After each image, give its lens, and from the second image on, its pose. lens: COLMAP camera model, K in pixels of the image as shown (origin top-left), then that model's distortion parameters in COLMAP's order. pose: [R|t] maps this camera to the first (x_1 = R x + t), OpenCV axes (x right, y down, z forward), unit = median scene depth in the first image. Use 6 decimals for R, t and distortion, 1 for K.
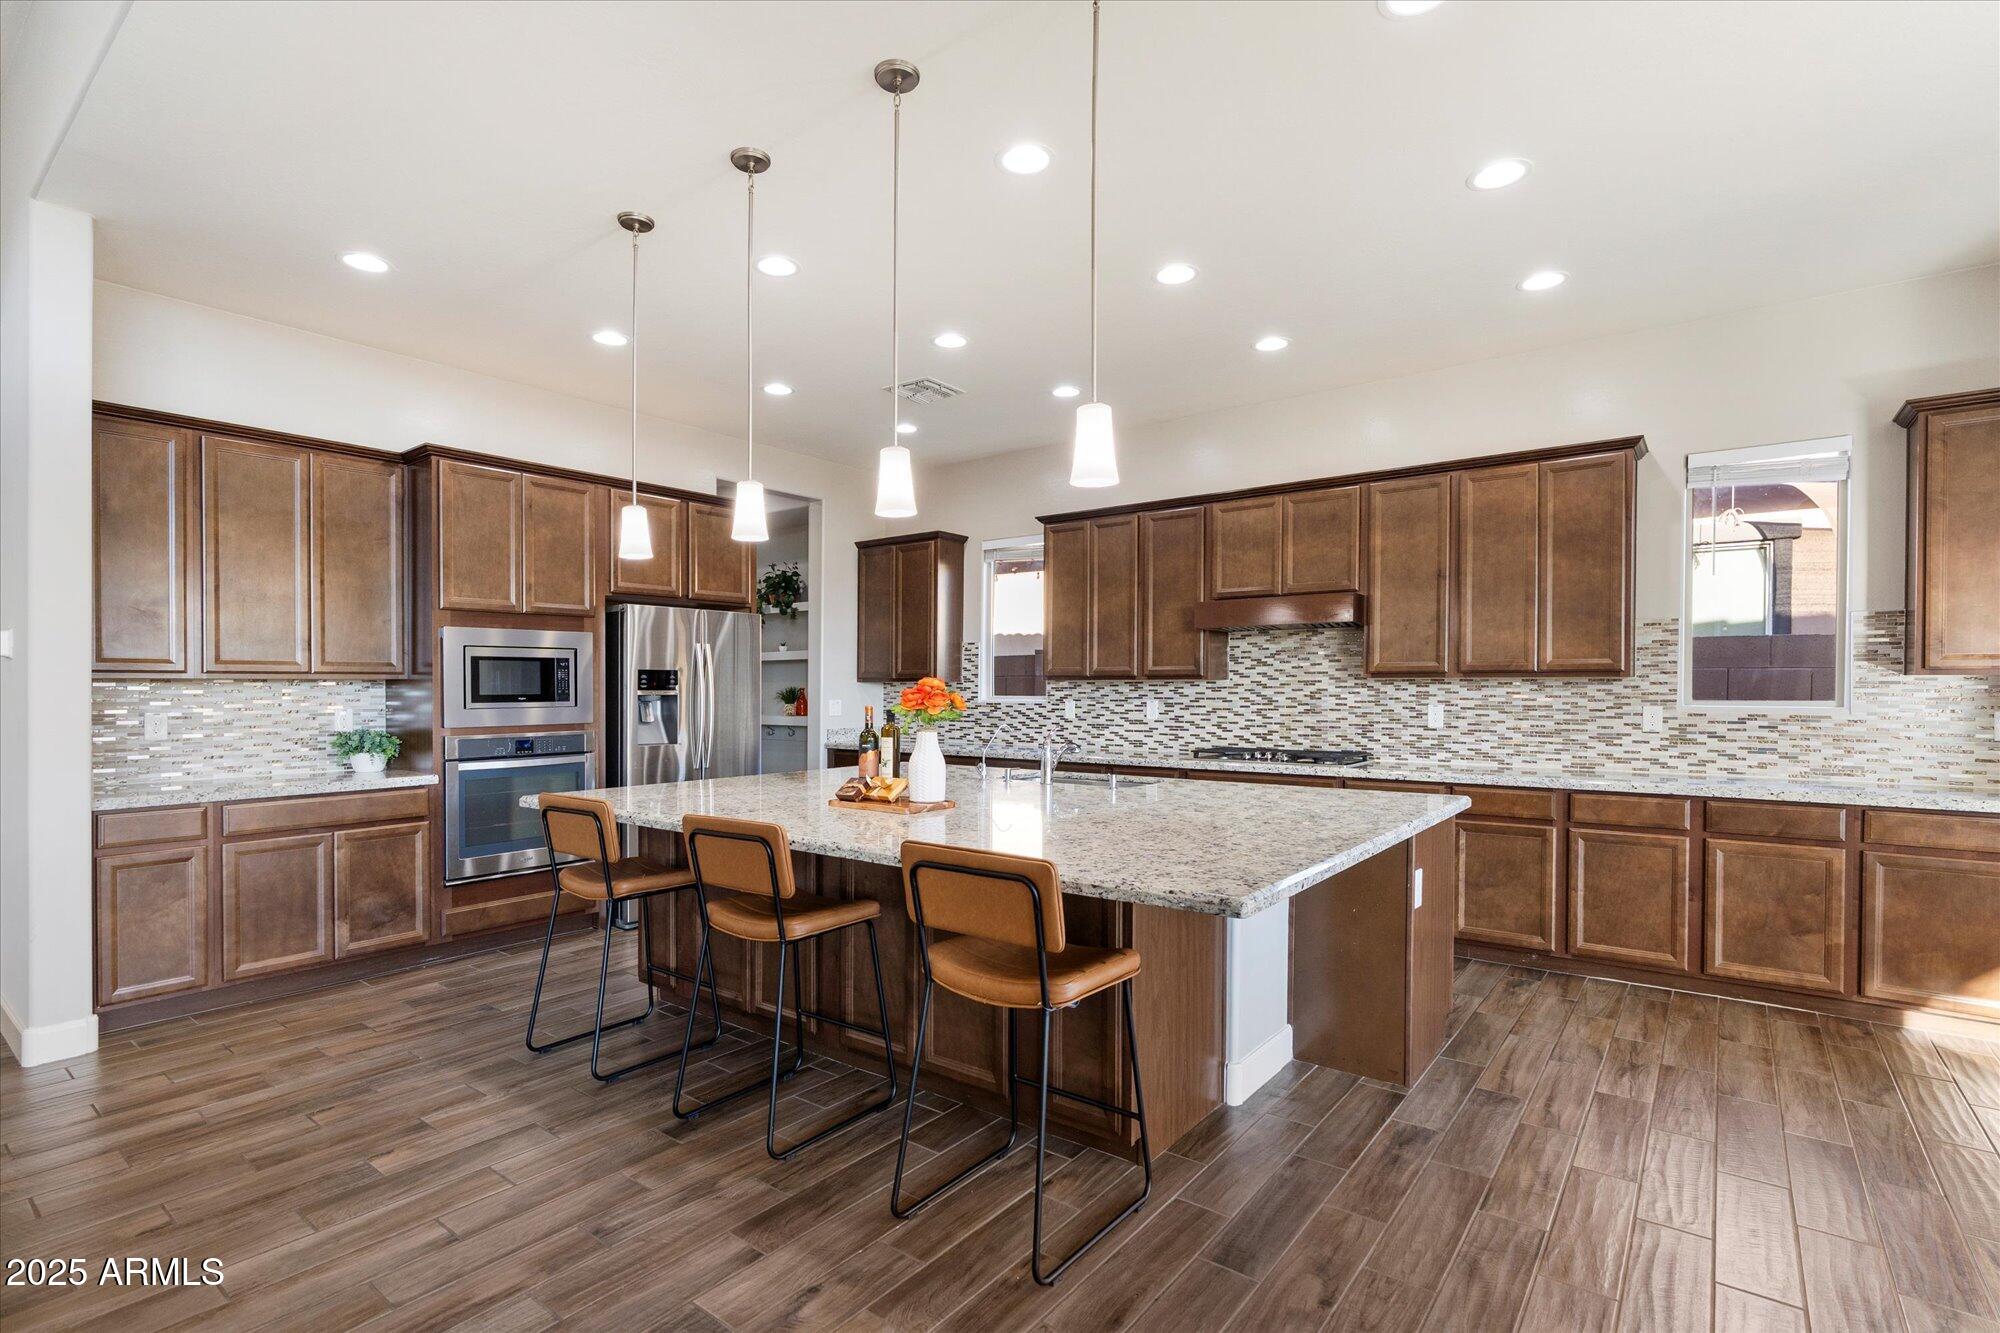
lens RADIAL K [[959.0, 0, 997.8], [0, 959.0, 695.2], [0, 0, 1]] dist [-0.004460, 0.000693]
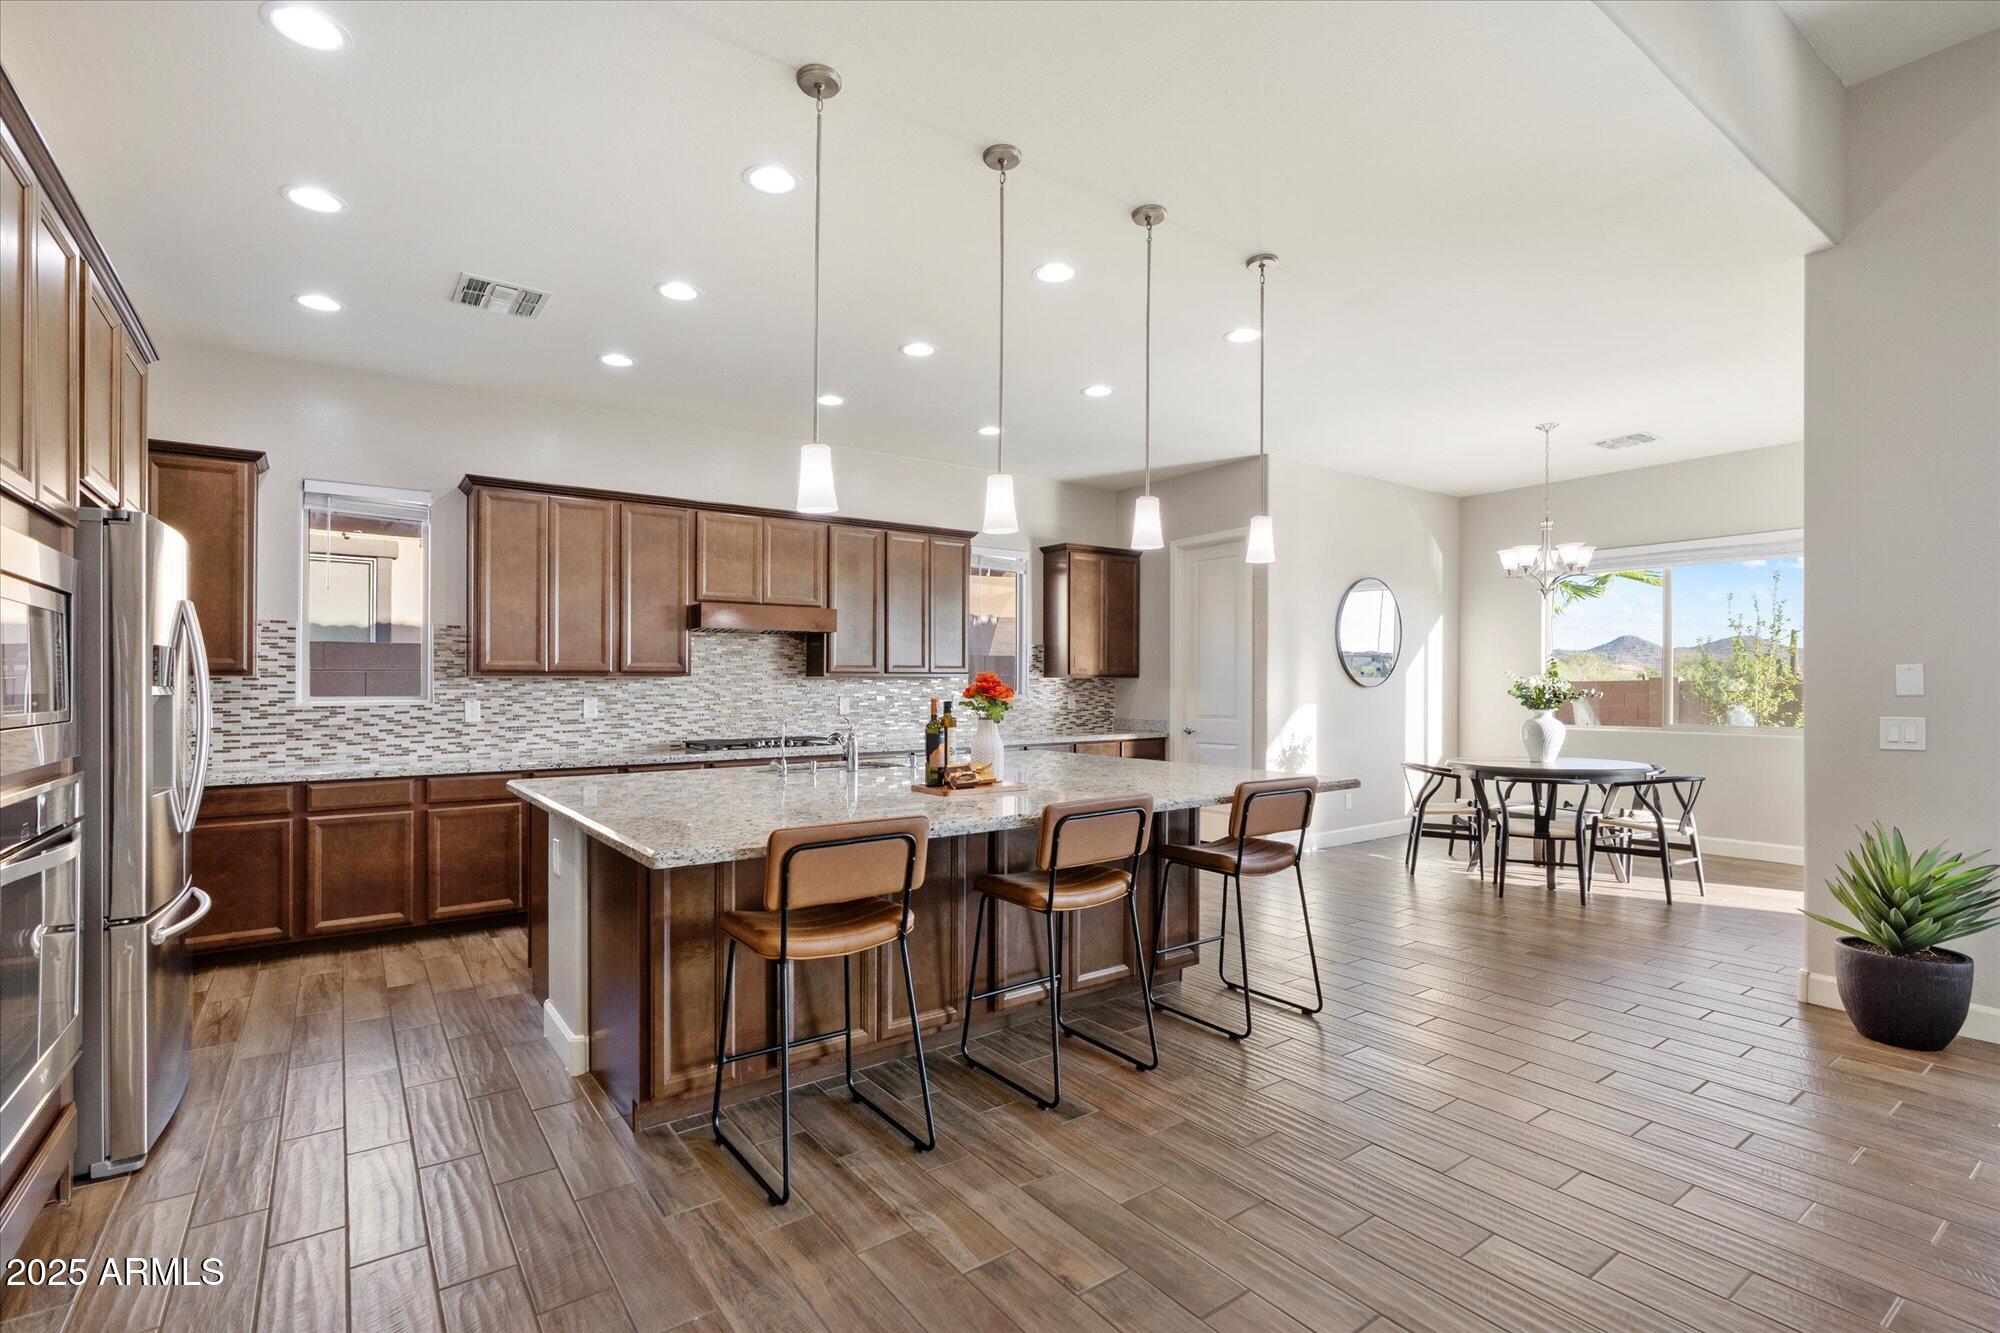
lens RADIAL K [[919.5, 0, 986.6], [0, 919.5, 686.0], [0, 0, 1]] dist [-0.004671, 0.000475]
pose [[0.291343, -0.000440, 0.956619, -0.734599], [0.012003, 0.999923, -0.003195, 0.001413], [-0.956543, 0.012413, 0.291326, 0.451545]]
